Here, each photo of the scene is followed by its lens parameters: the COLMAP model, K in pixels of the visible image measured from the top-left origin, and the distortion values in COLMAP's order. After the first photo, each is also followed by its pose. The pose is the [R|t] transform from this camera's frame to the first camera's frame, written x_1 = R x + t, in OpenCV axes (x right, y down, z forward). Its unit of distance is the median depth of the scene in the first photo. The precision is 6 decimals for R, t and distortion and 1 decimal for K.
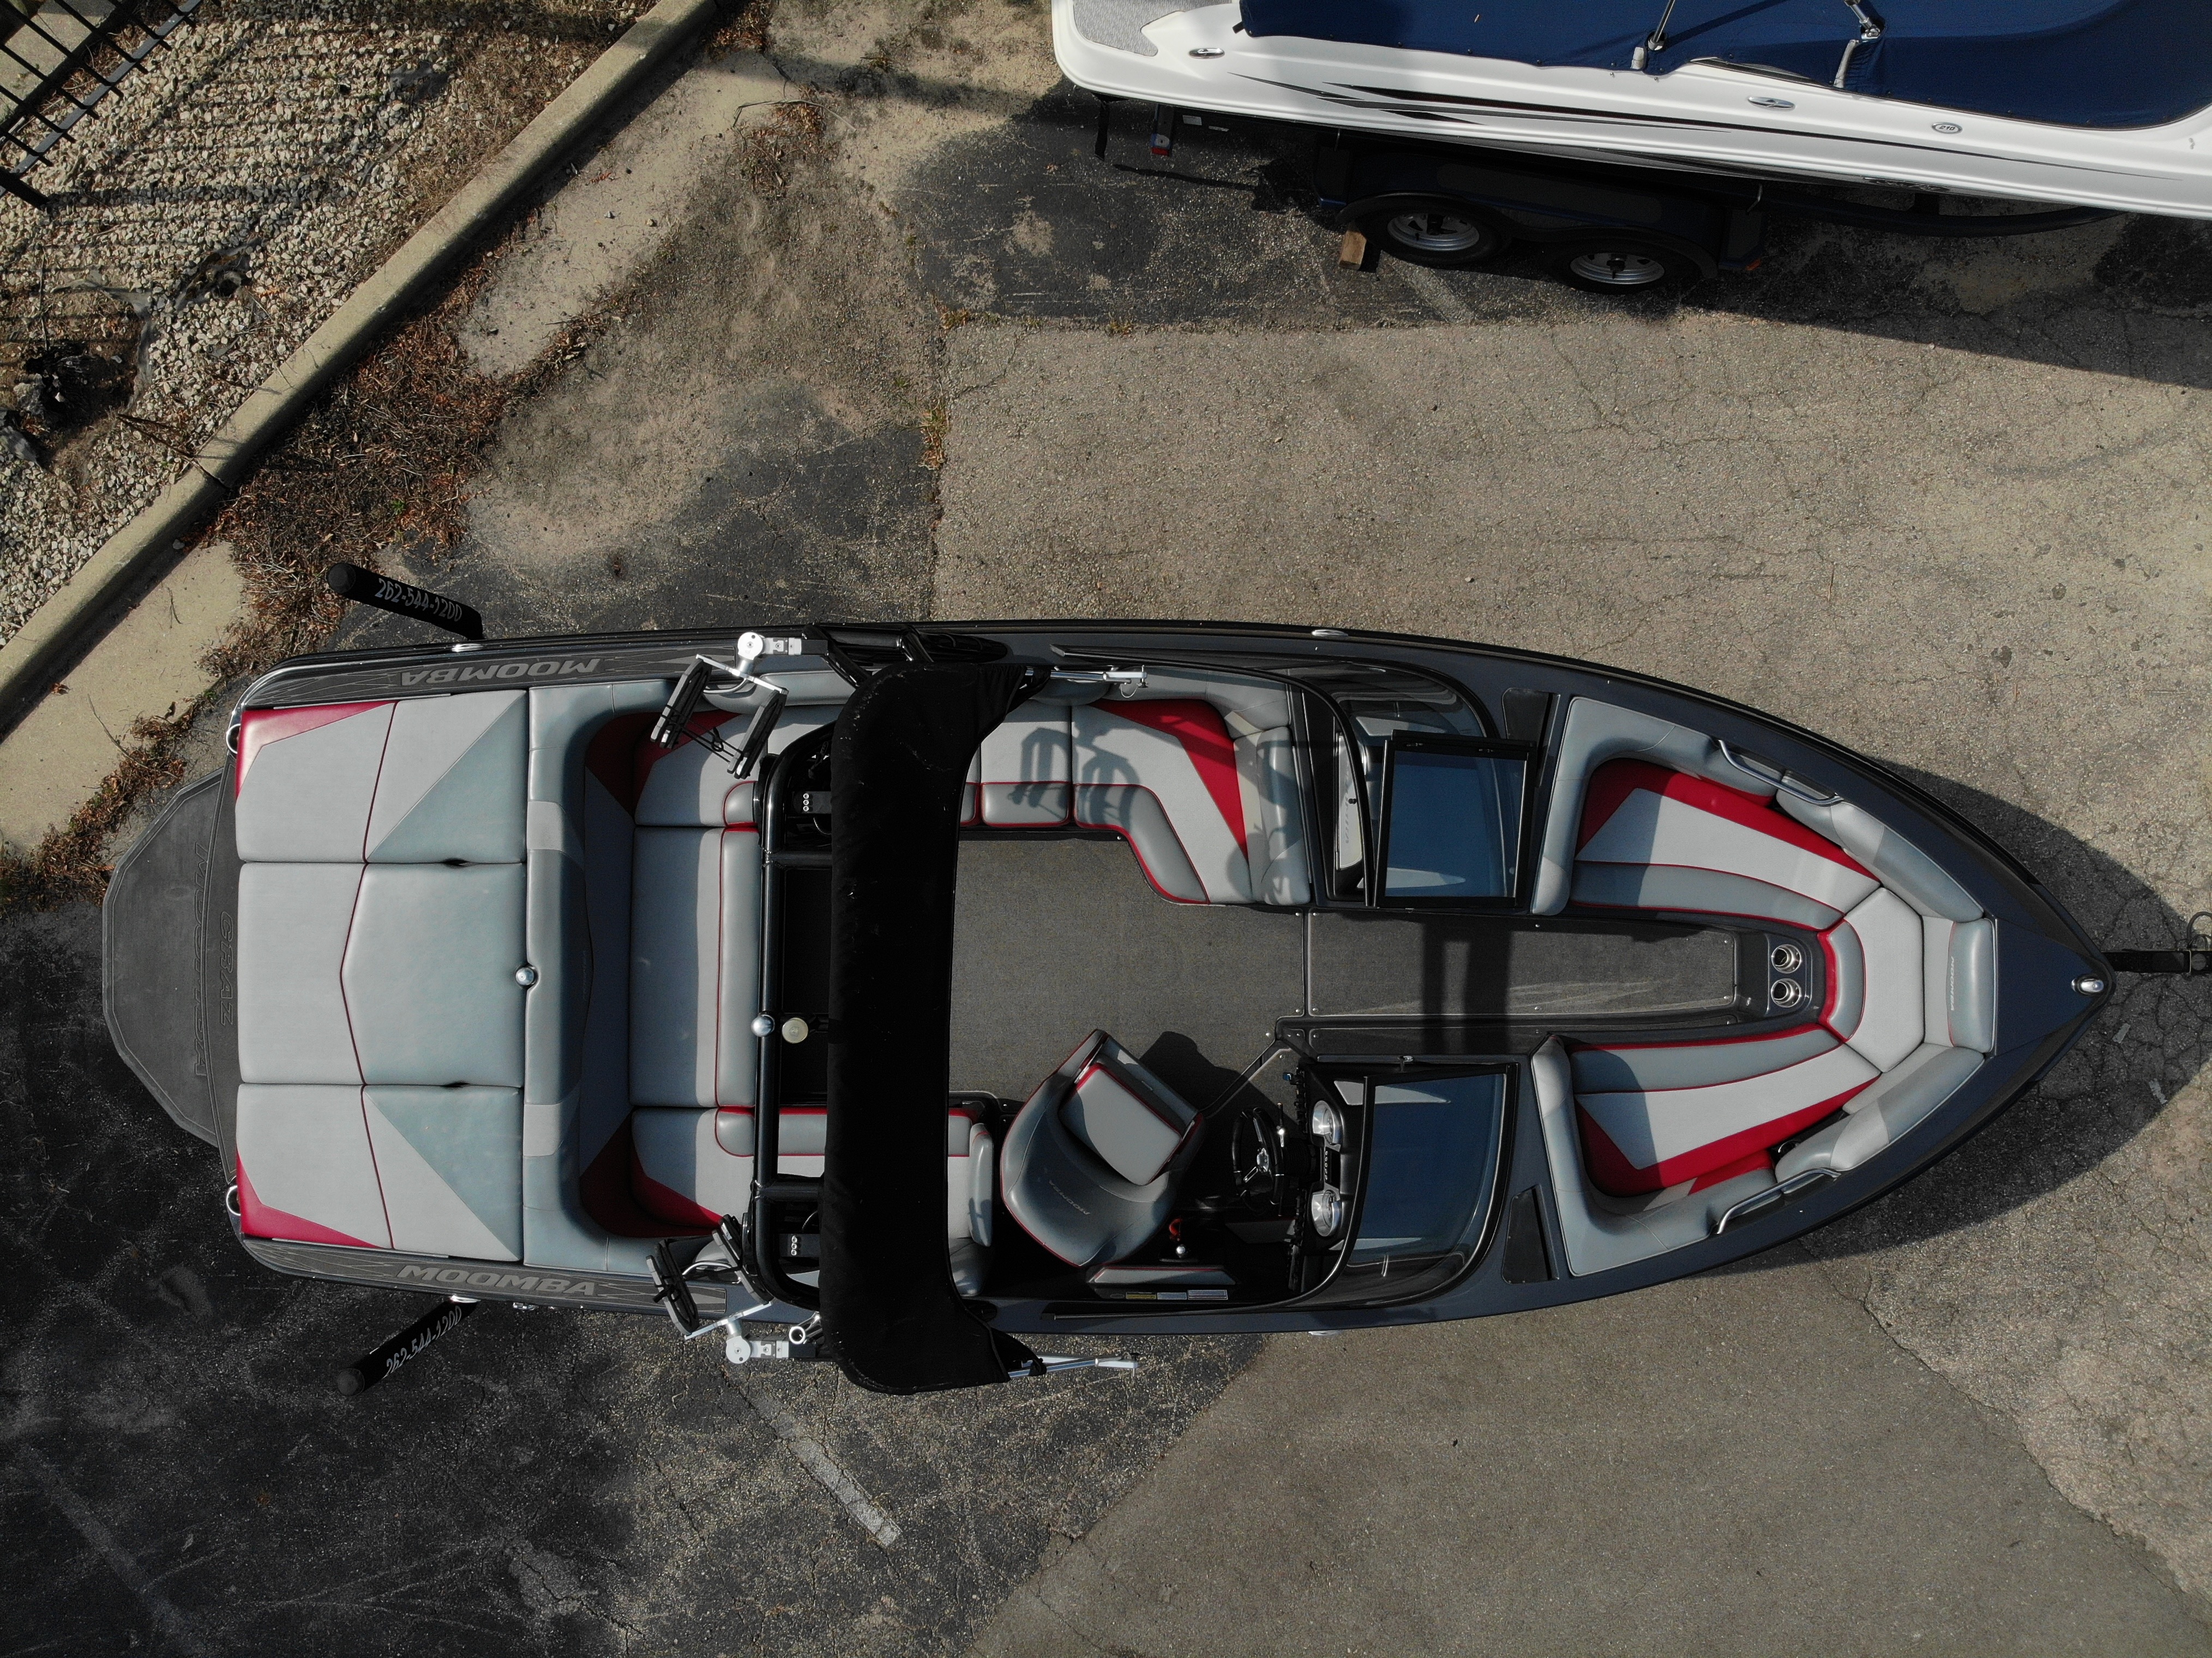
lens RADIAL K [[1618.1, 0, 1098.6], [0, 1618.1, 832.1], [0, 0, 1]] dist [0.057692, -0.165085]
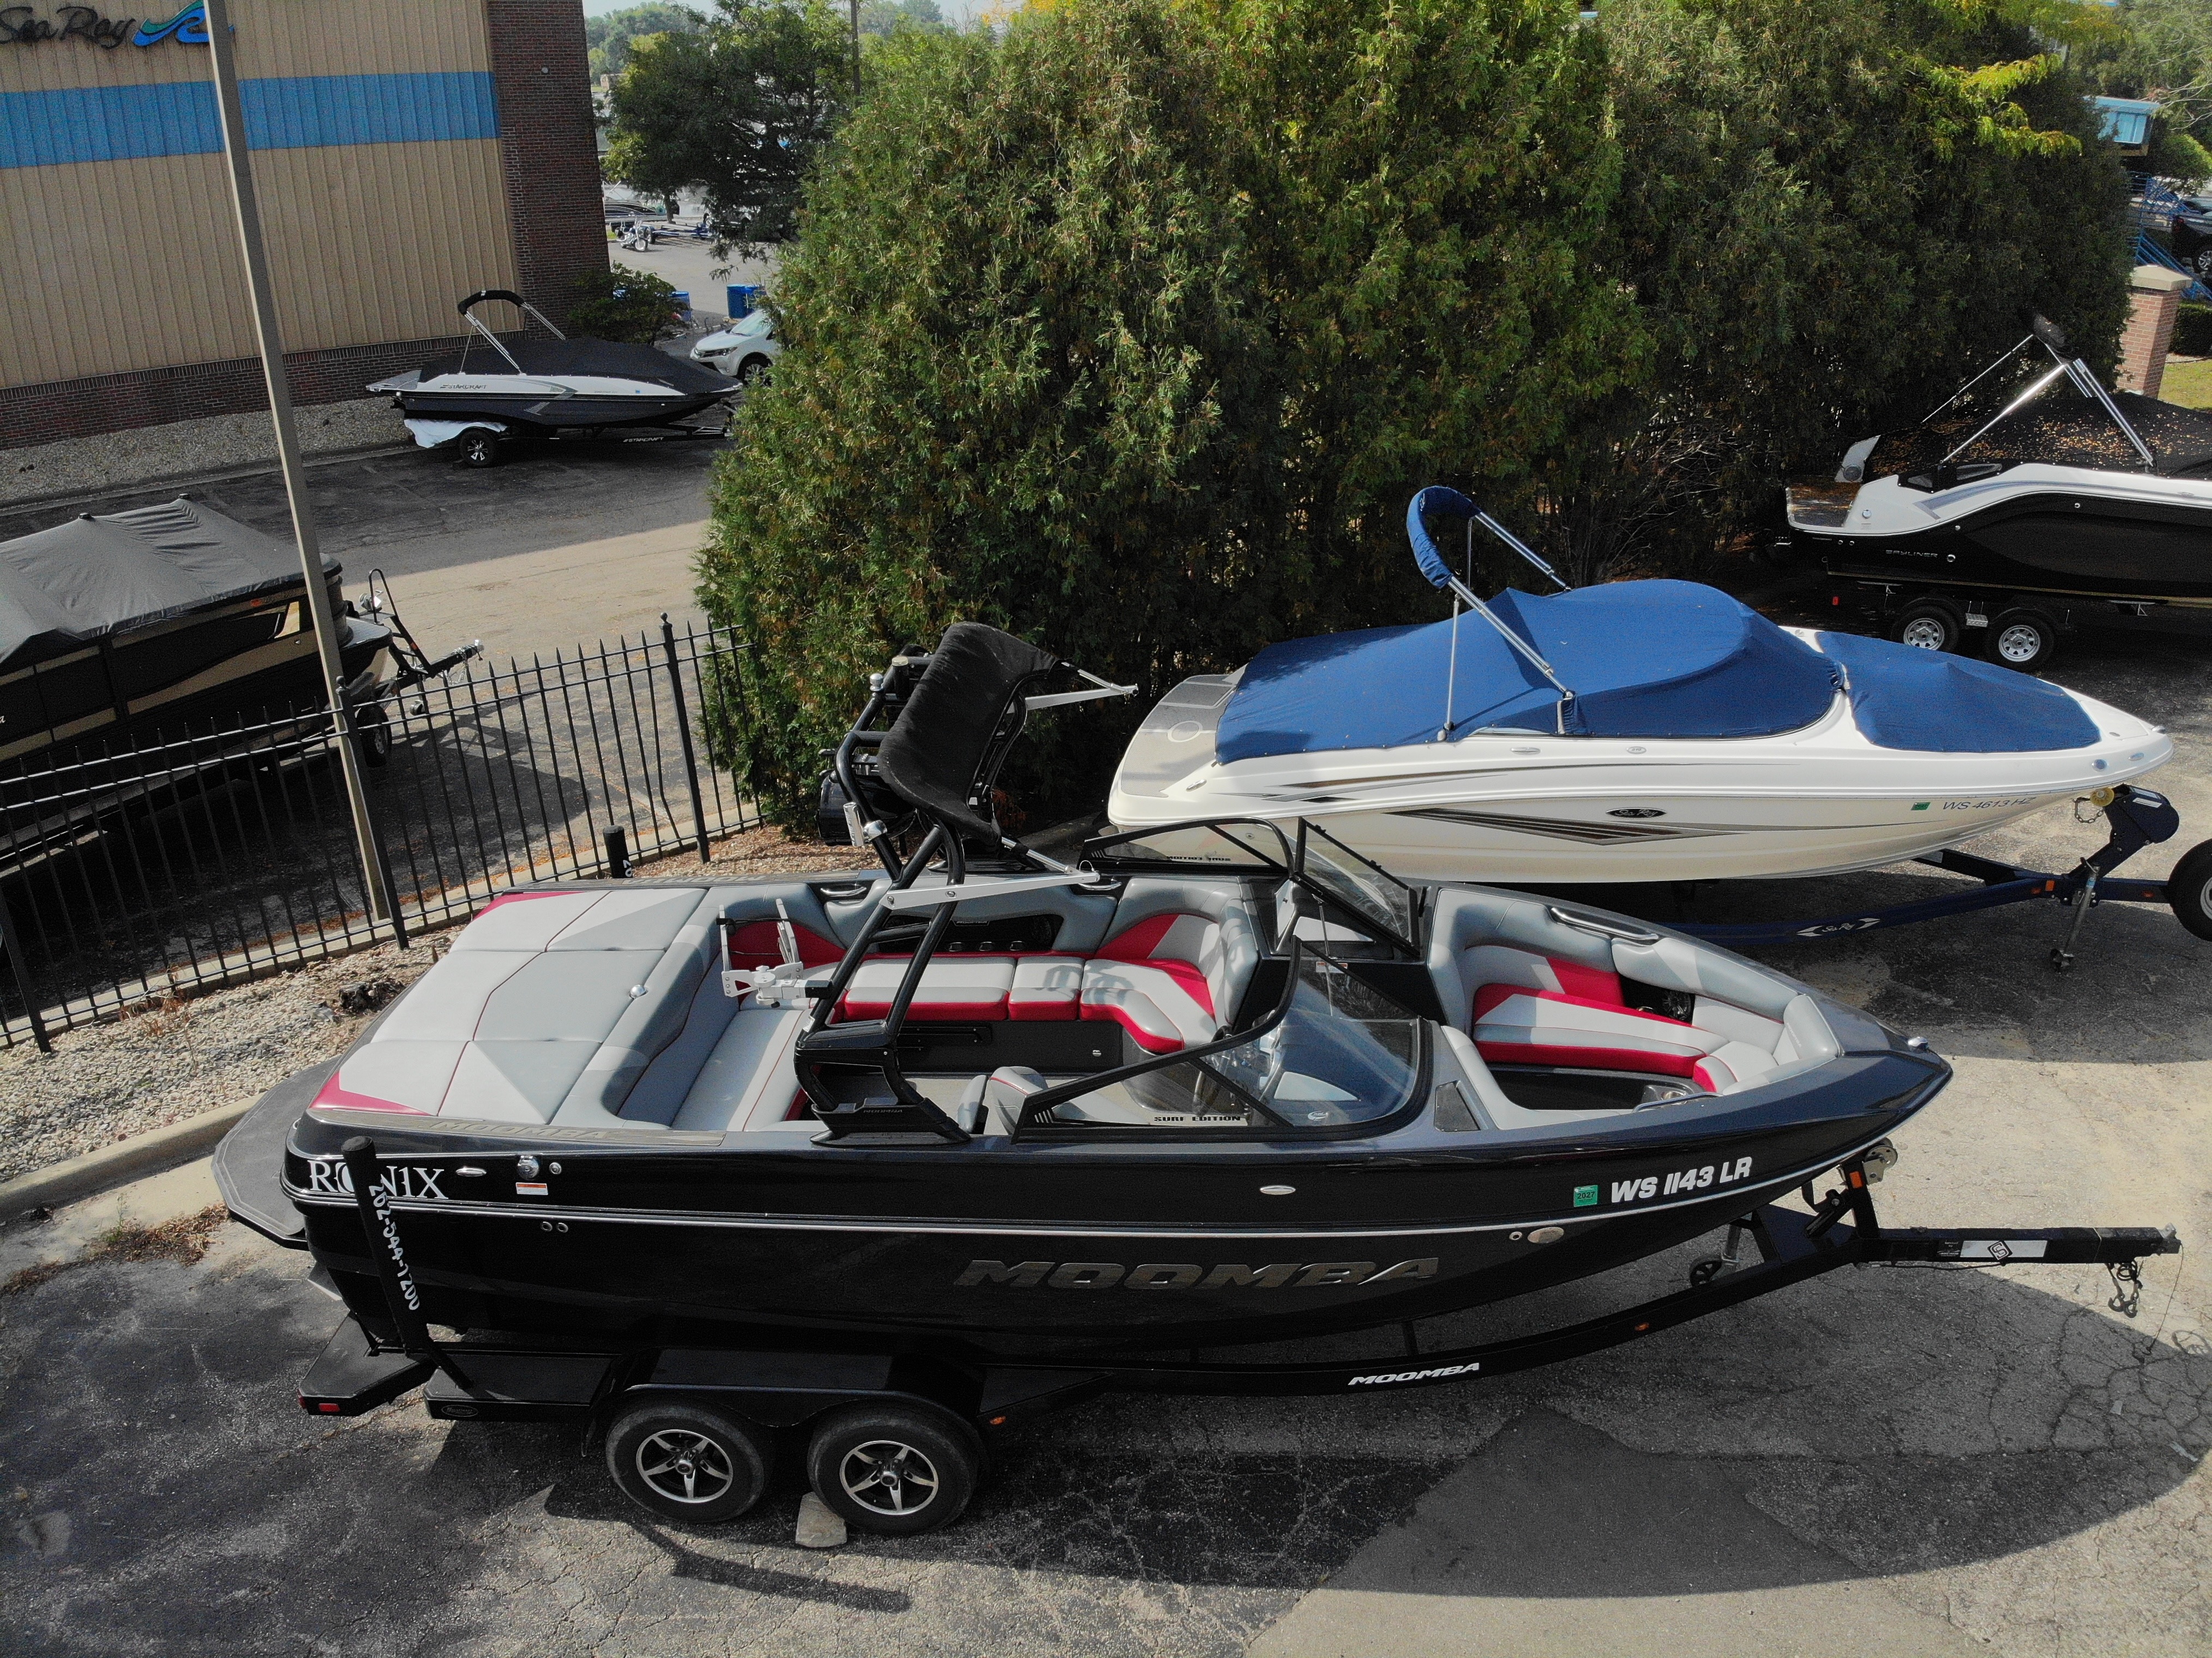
lens RADIAL K [[1630.5, 0, 1106.0], [0, 1630.5, 829.0], [0, 0, 1]] dist [0.029662, -0.130394]
pose [[0.997175, 0.031973, -0.067971, 0.074652], [-0.075114, 0.419311, -0.904730, 0.896898], [-0.000426, 0.907280, 0.420528, 0.269473]]
